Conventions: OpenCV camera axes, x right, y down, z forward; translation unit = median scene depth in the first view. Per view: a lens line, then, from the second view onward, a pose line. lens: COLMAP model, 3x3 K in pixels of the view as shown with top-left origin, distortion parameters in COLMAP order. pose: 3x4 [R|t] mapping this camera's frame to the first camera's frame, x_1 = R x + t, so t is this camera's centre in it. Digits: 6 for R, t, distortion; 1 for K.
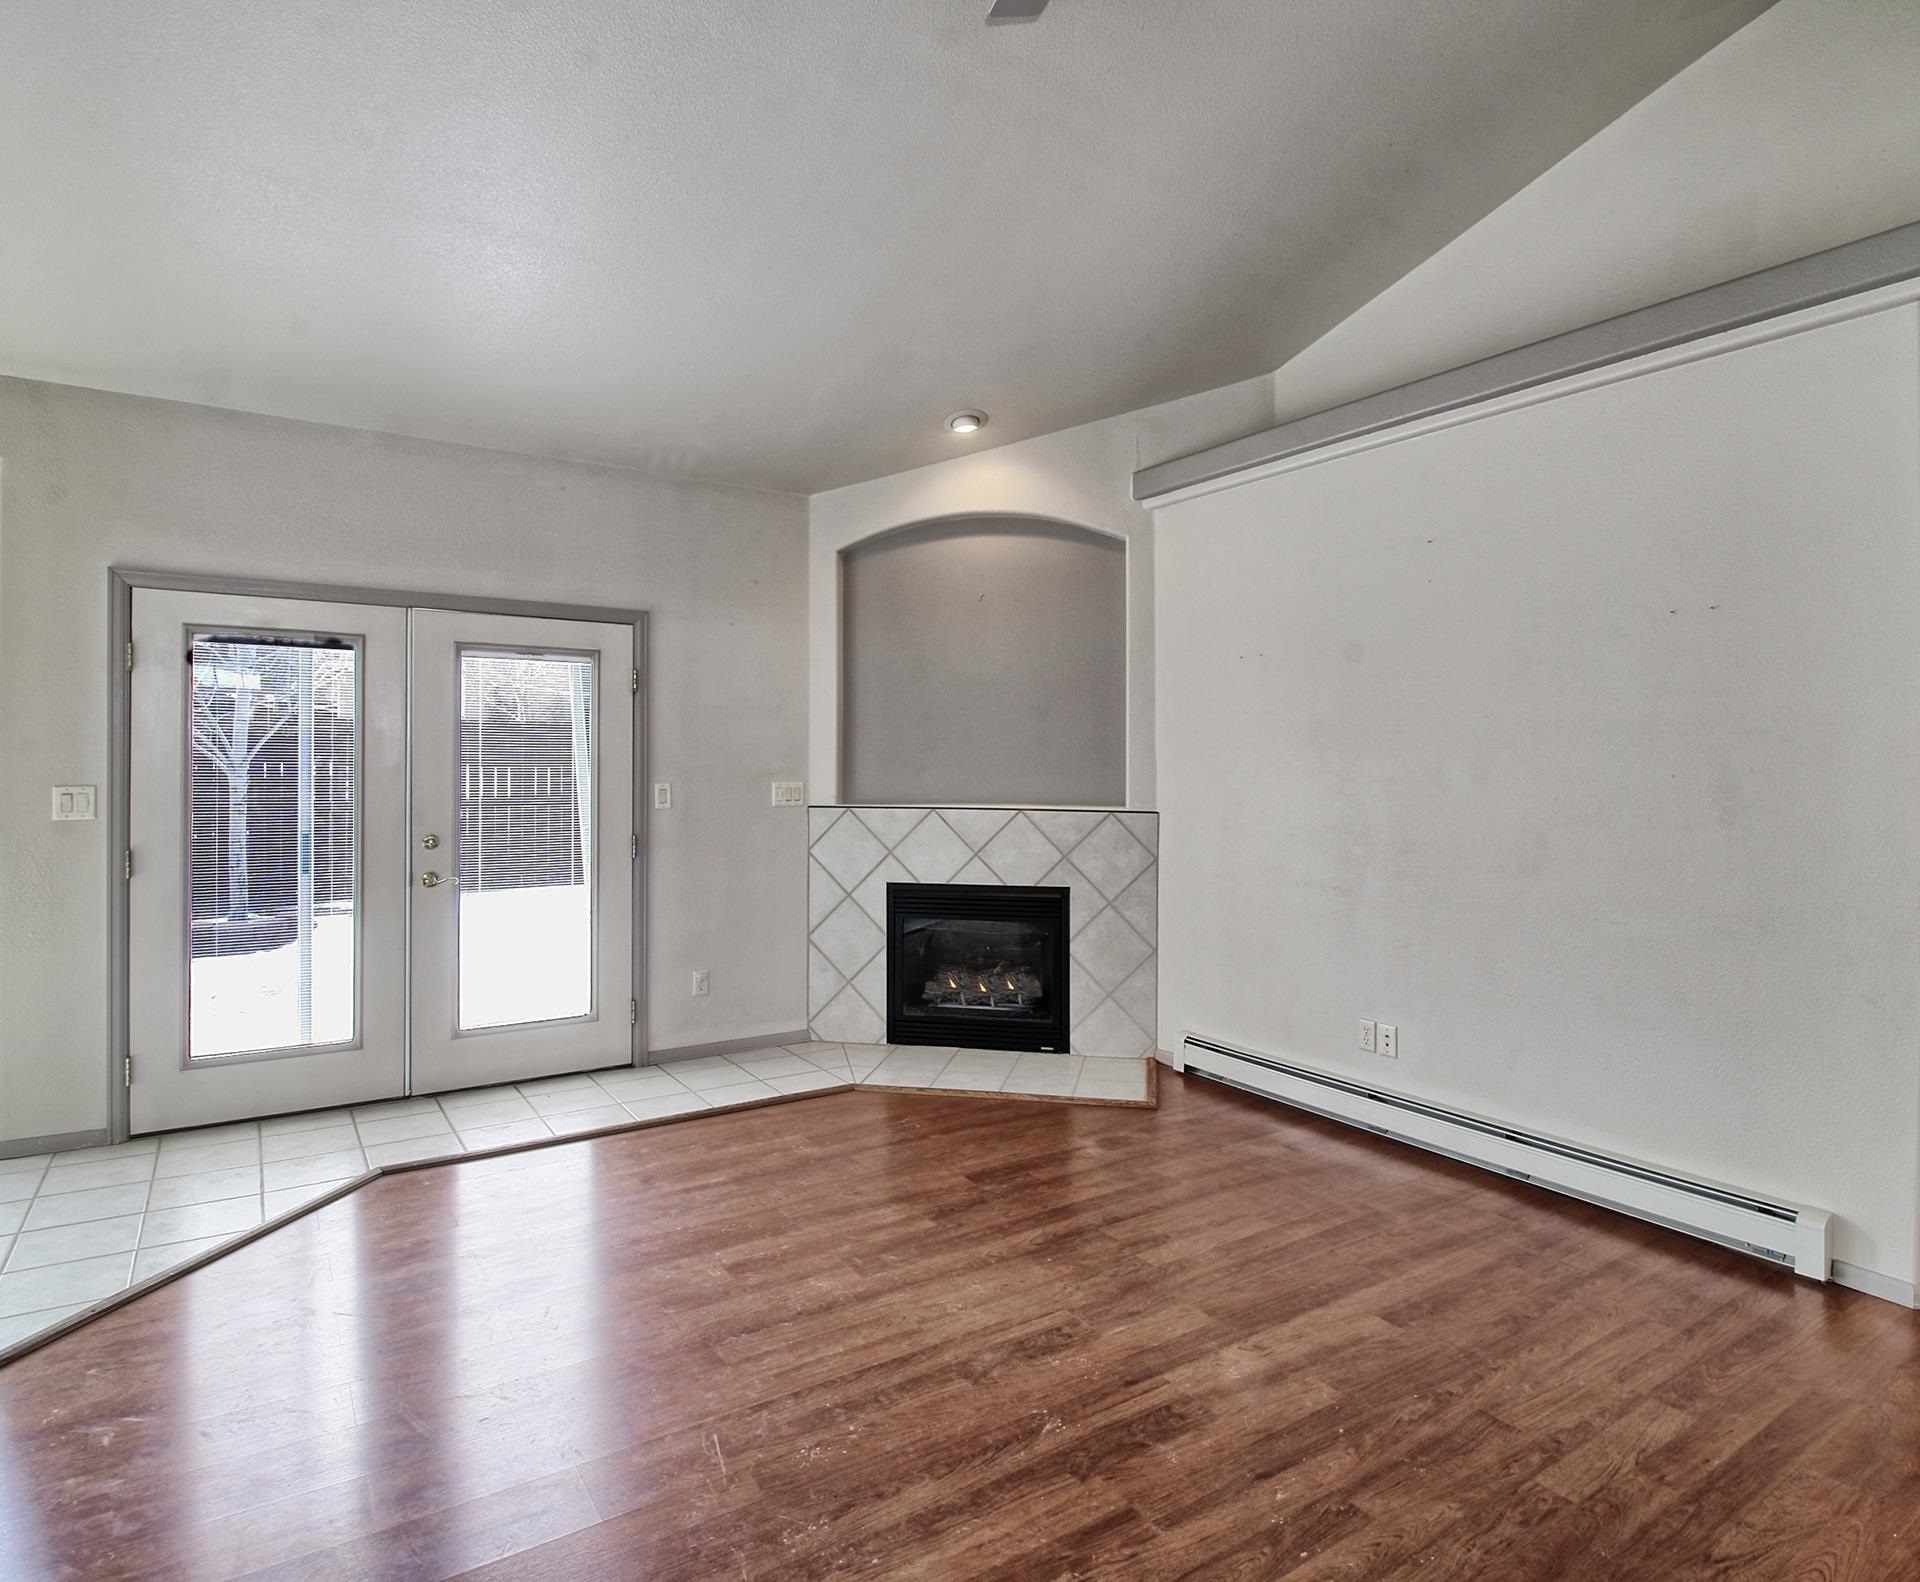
lens RADIAL K [[1089.2, 0, 967.5], [0, 1089.2, 771.3], [0, 0, 1]] dist [-0.003647, -0.000846]
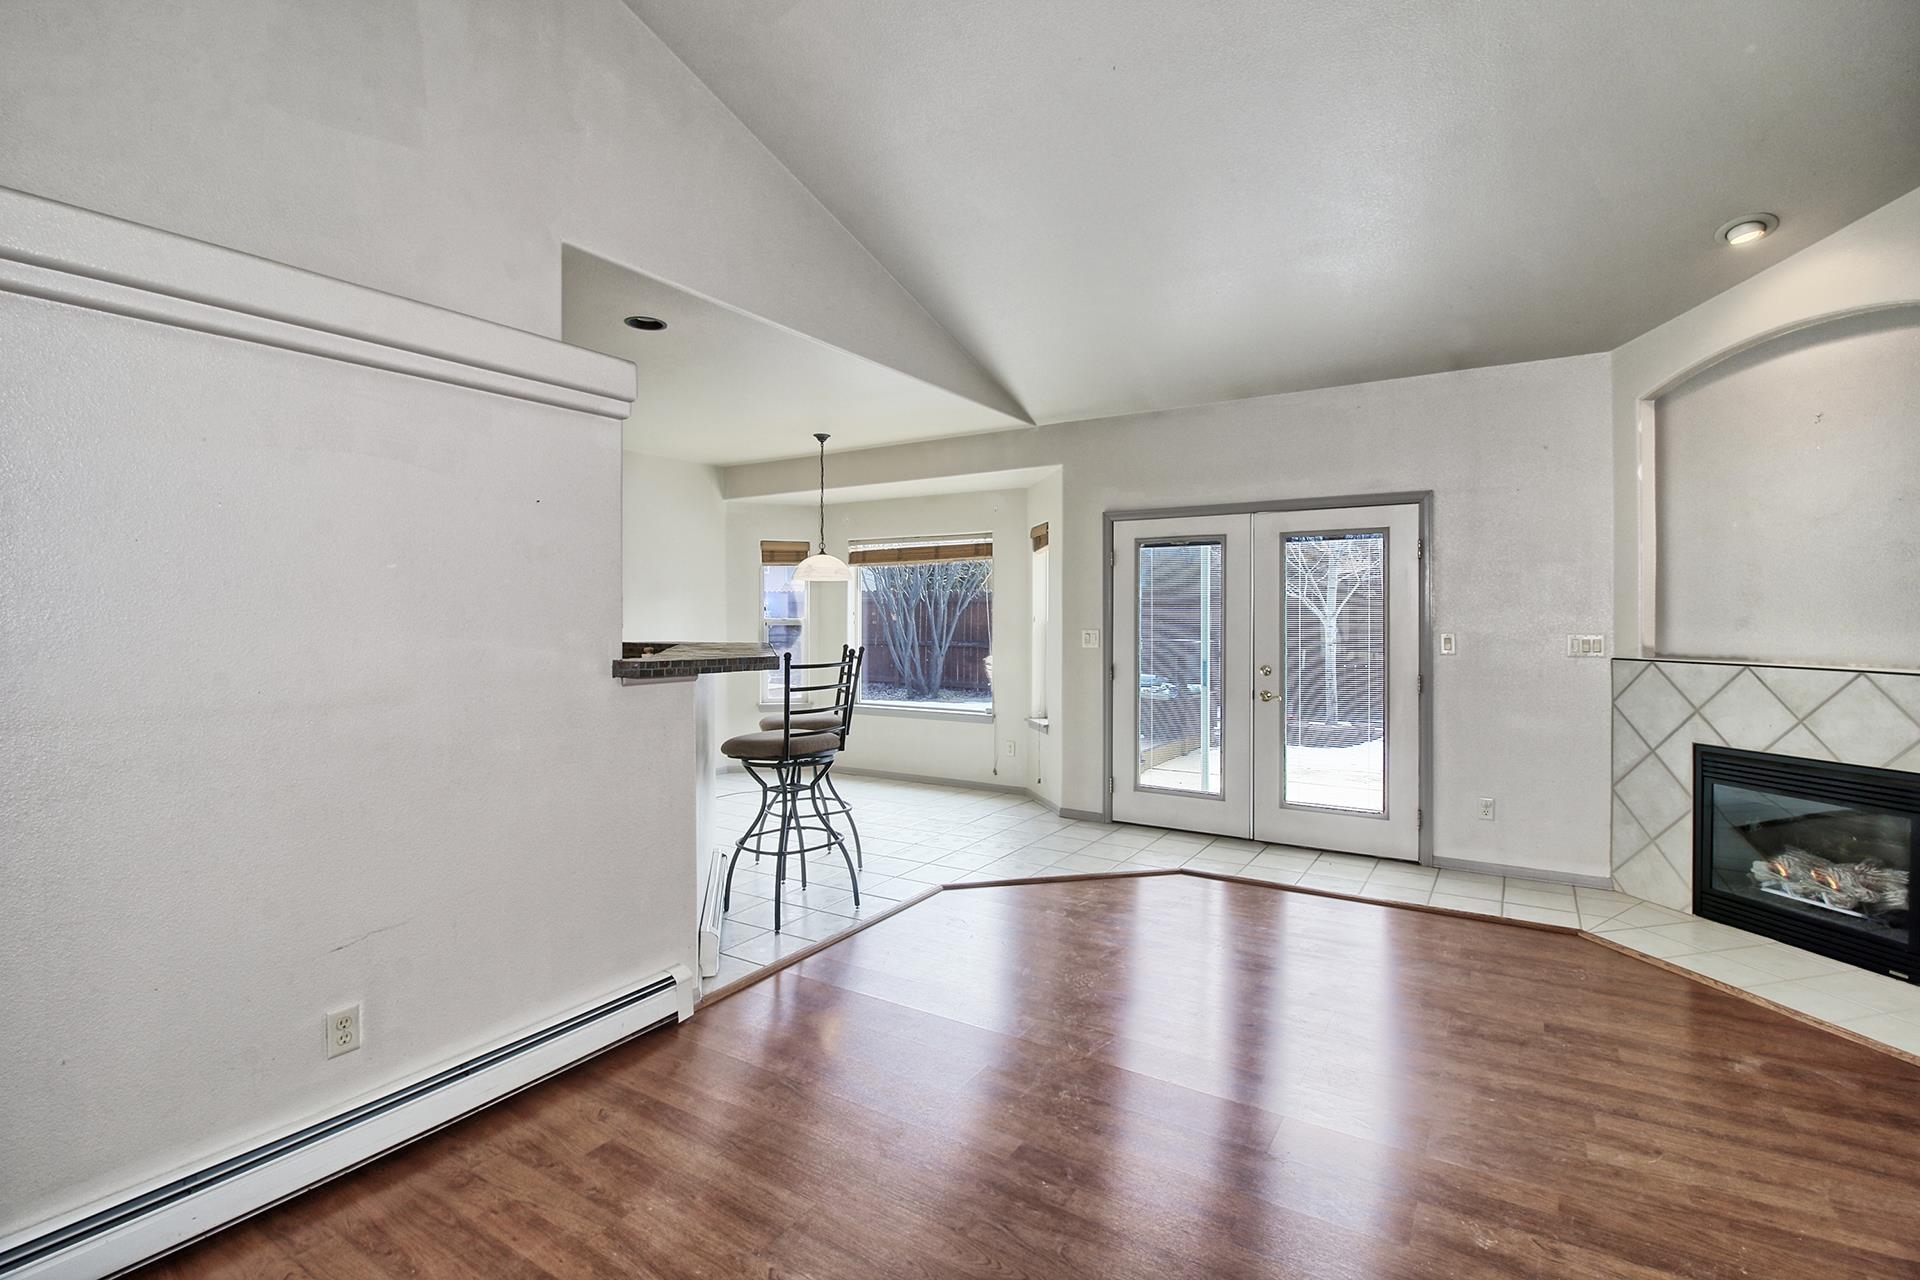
lens RADIAL K [[870.5, 0, 960.2], [0, 870.5, 620.0], [0, 0, 1]] dist [0.000142, -0.011733]
pose [[0.414254, -0.000164, -0.910161, 0.457621], [-0.004664, 0.999986, -0.002303, 0.001165], [0.910149, 0.005199, 0.414248, 0.153938]]
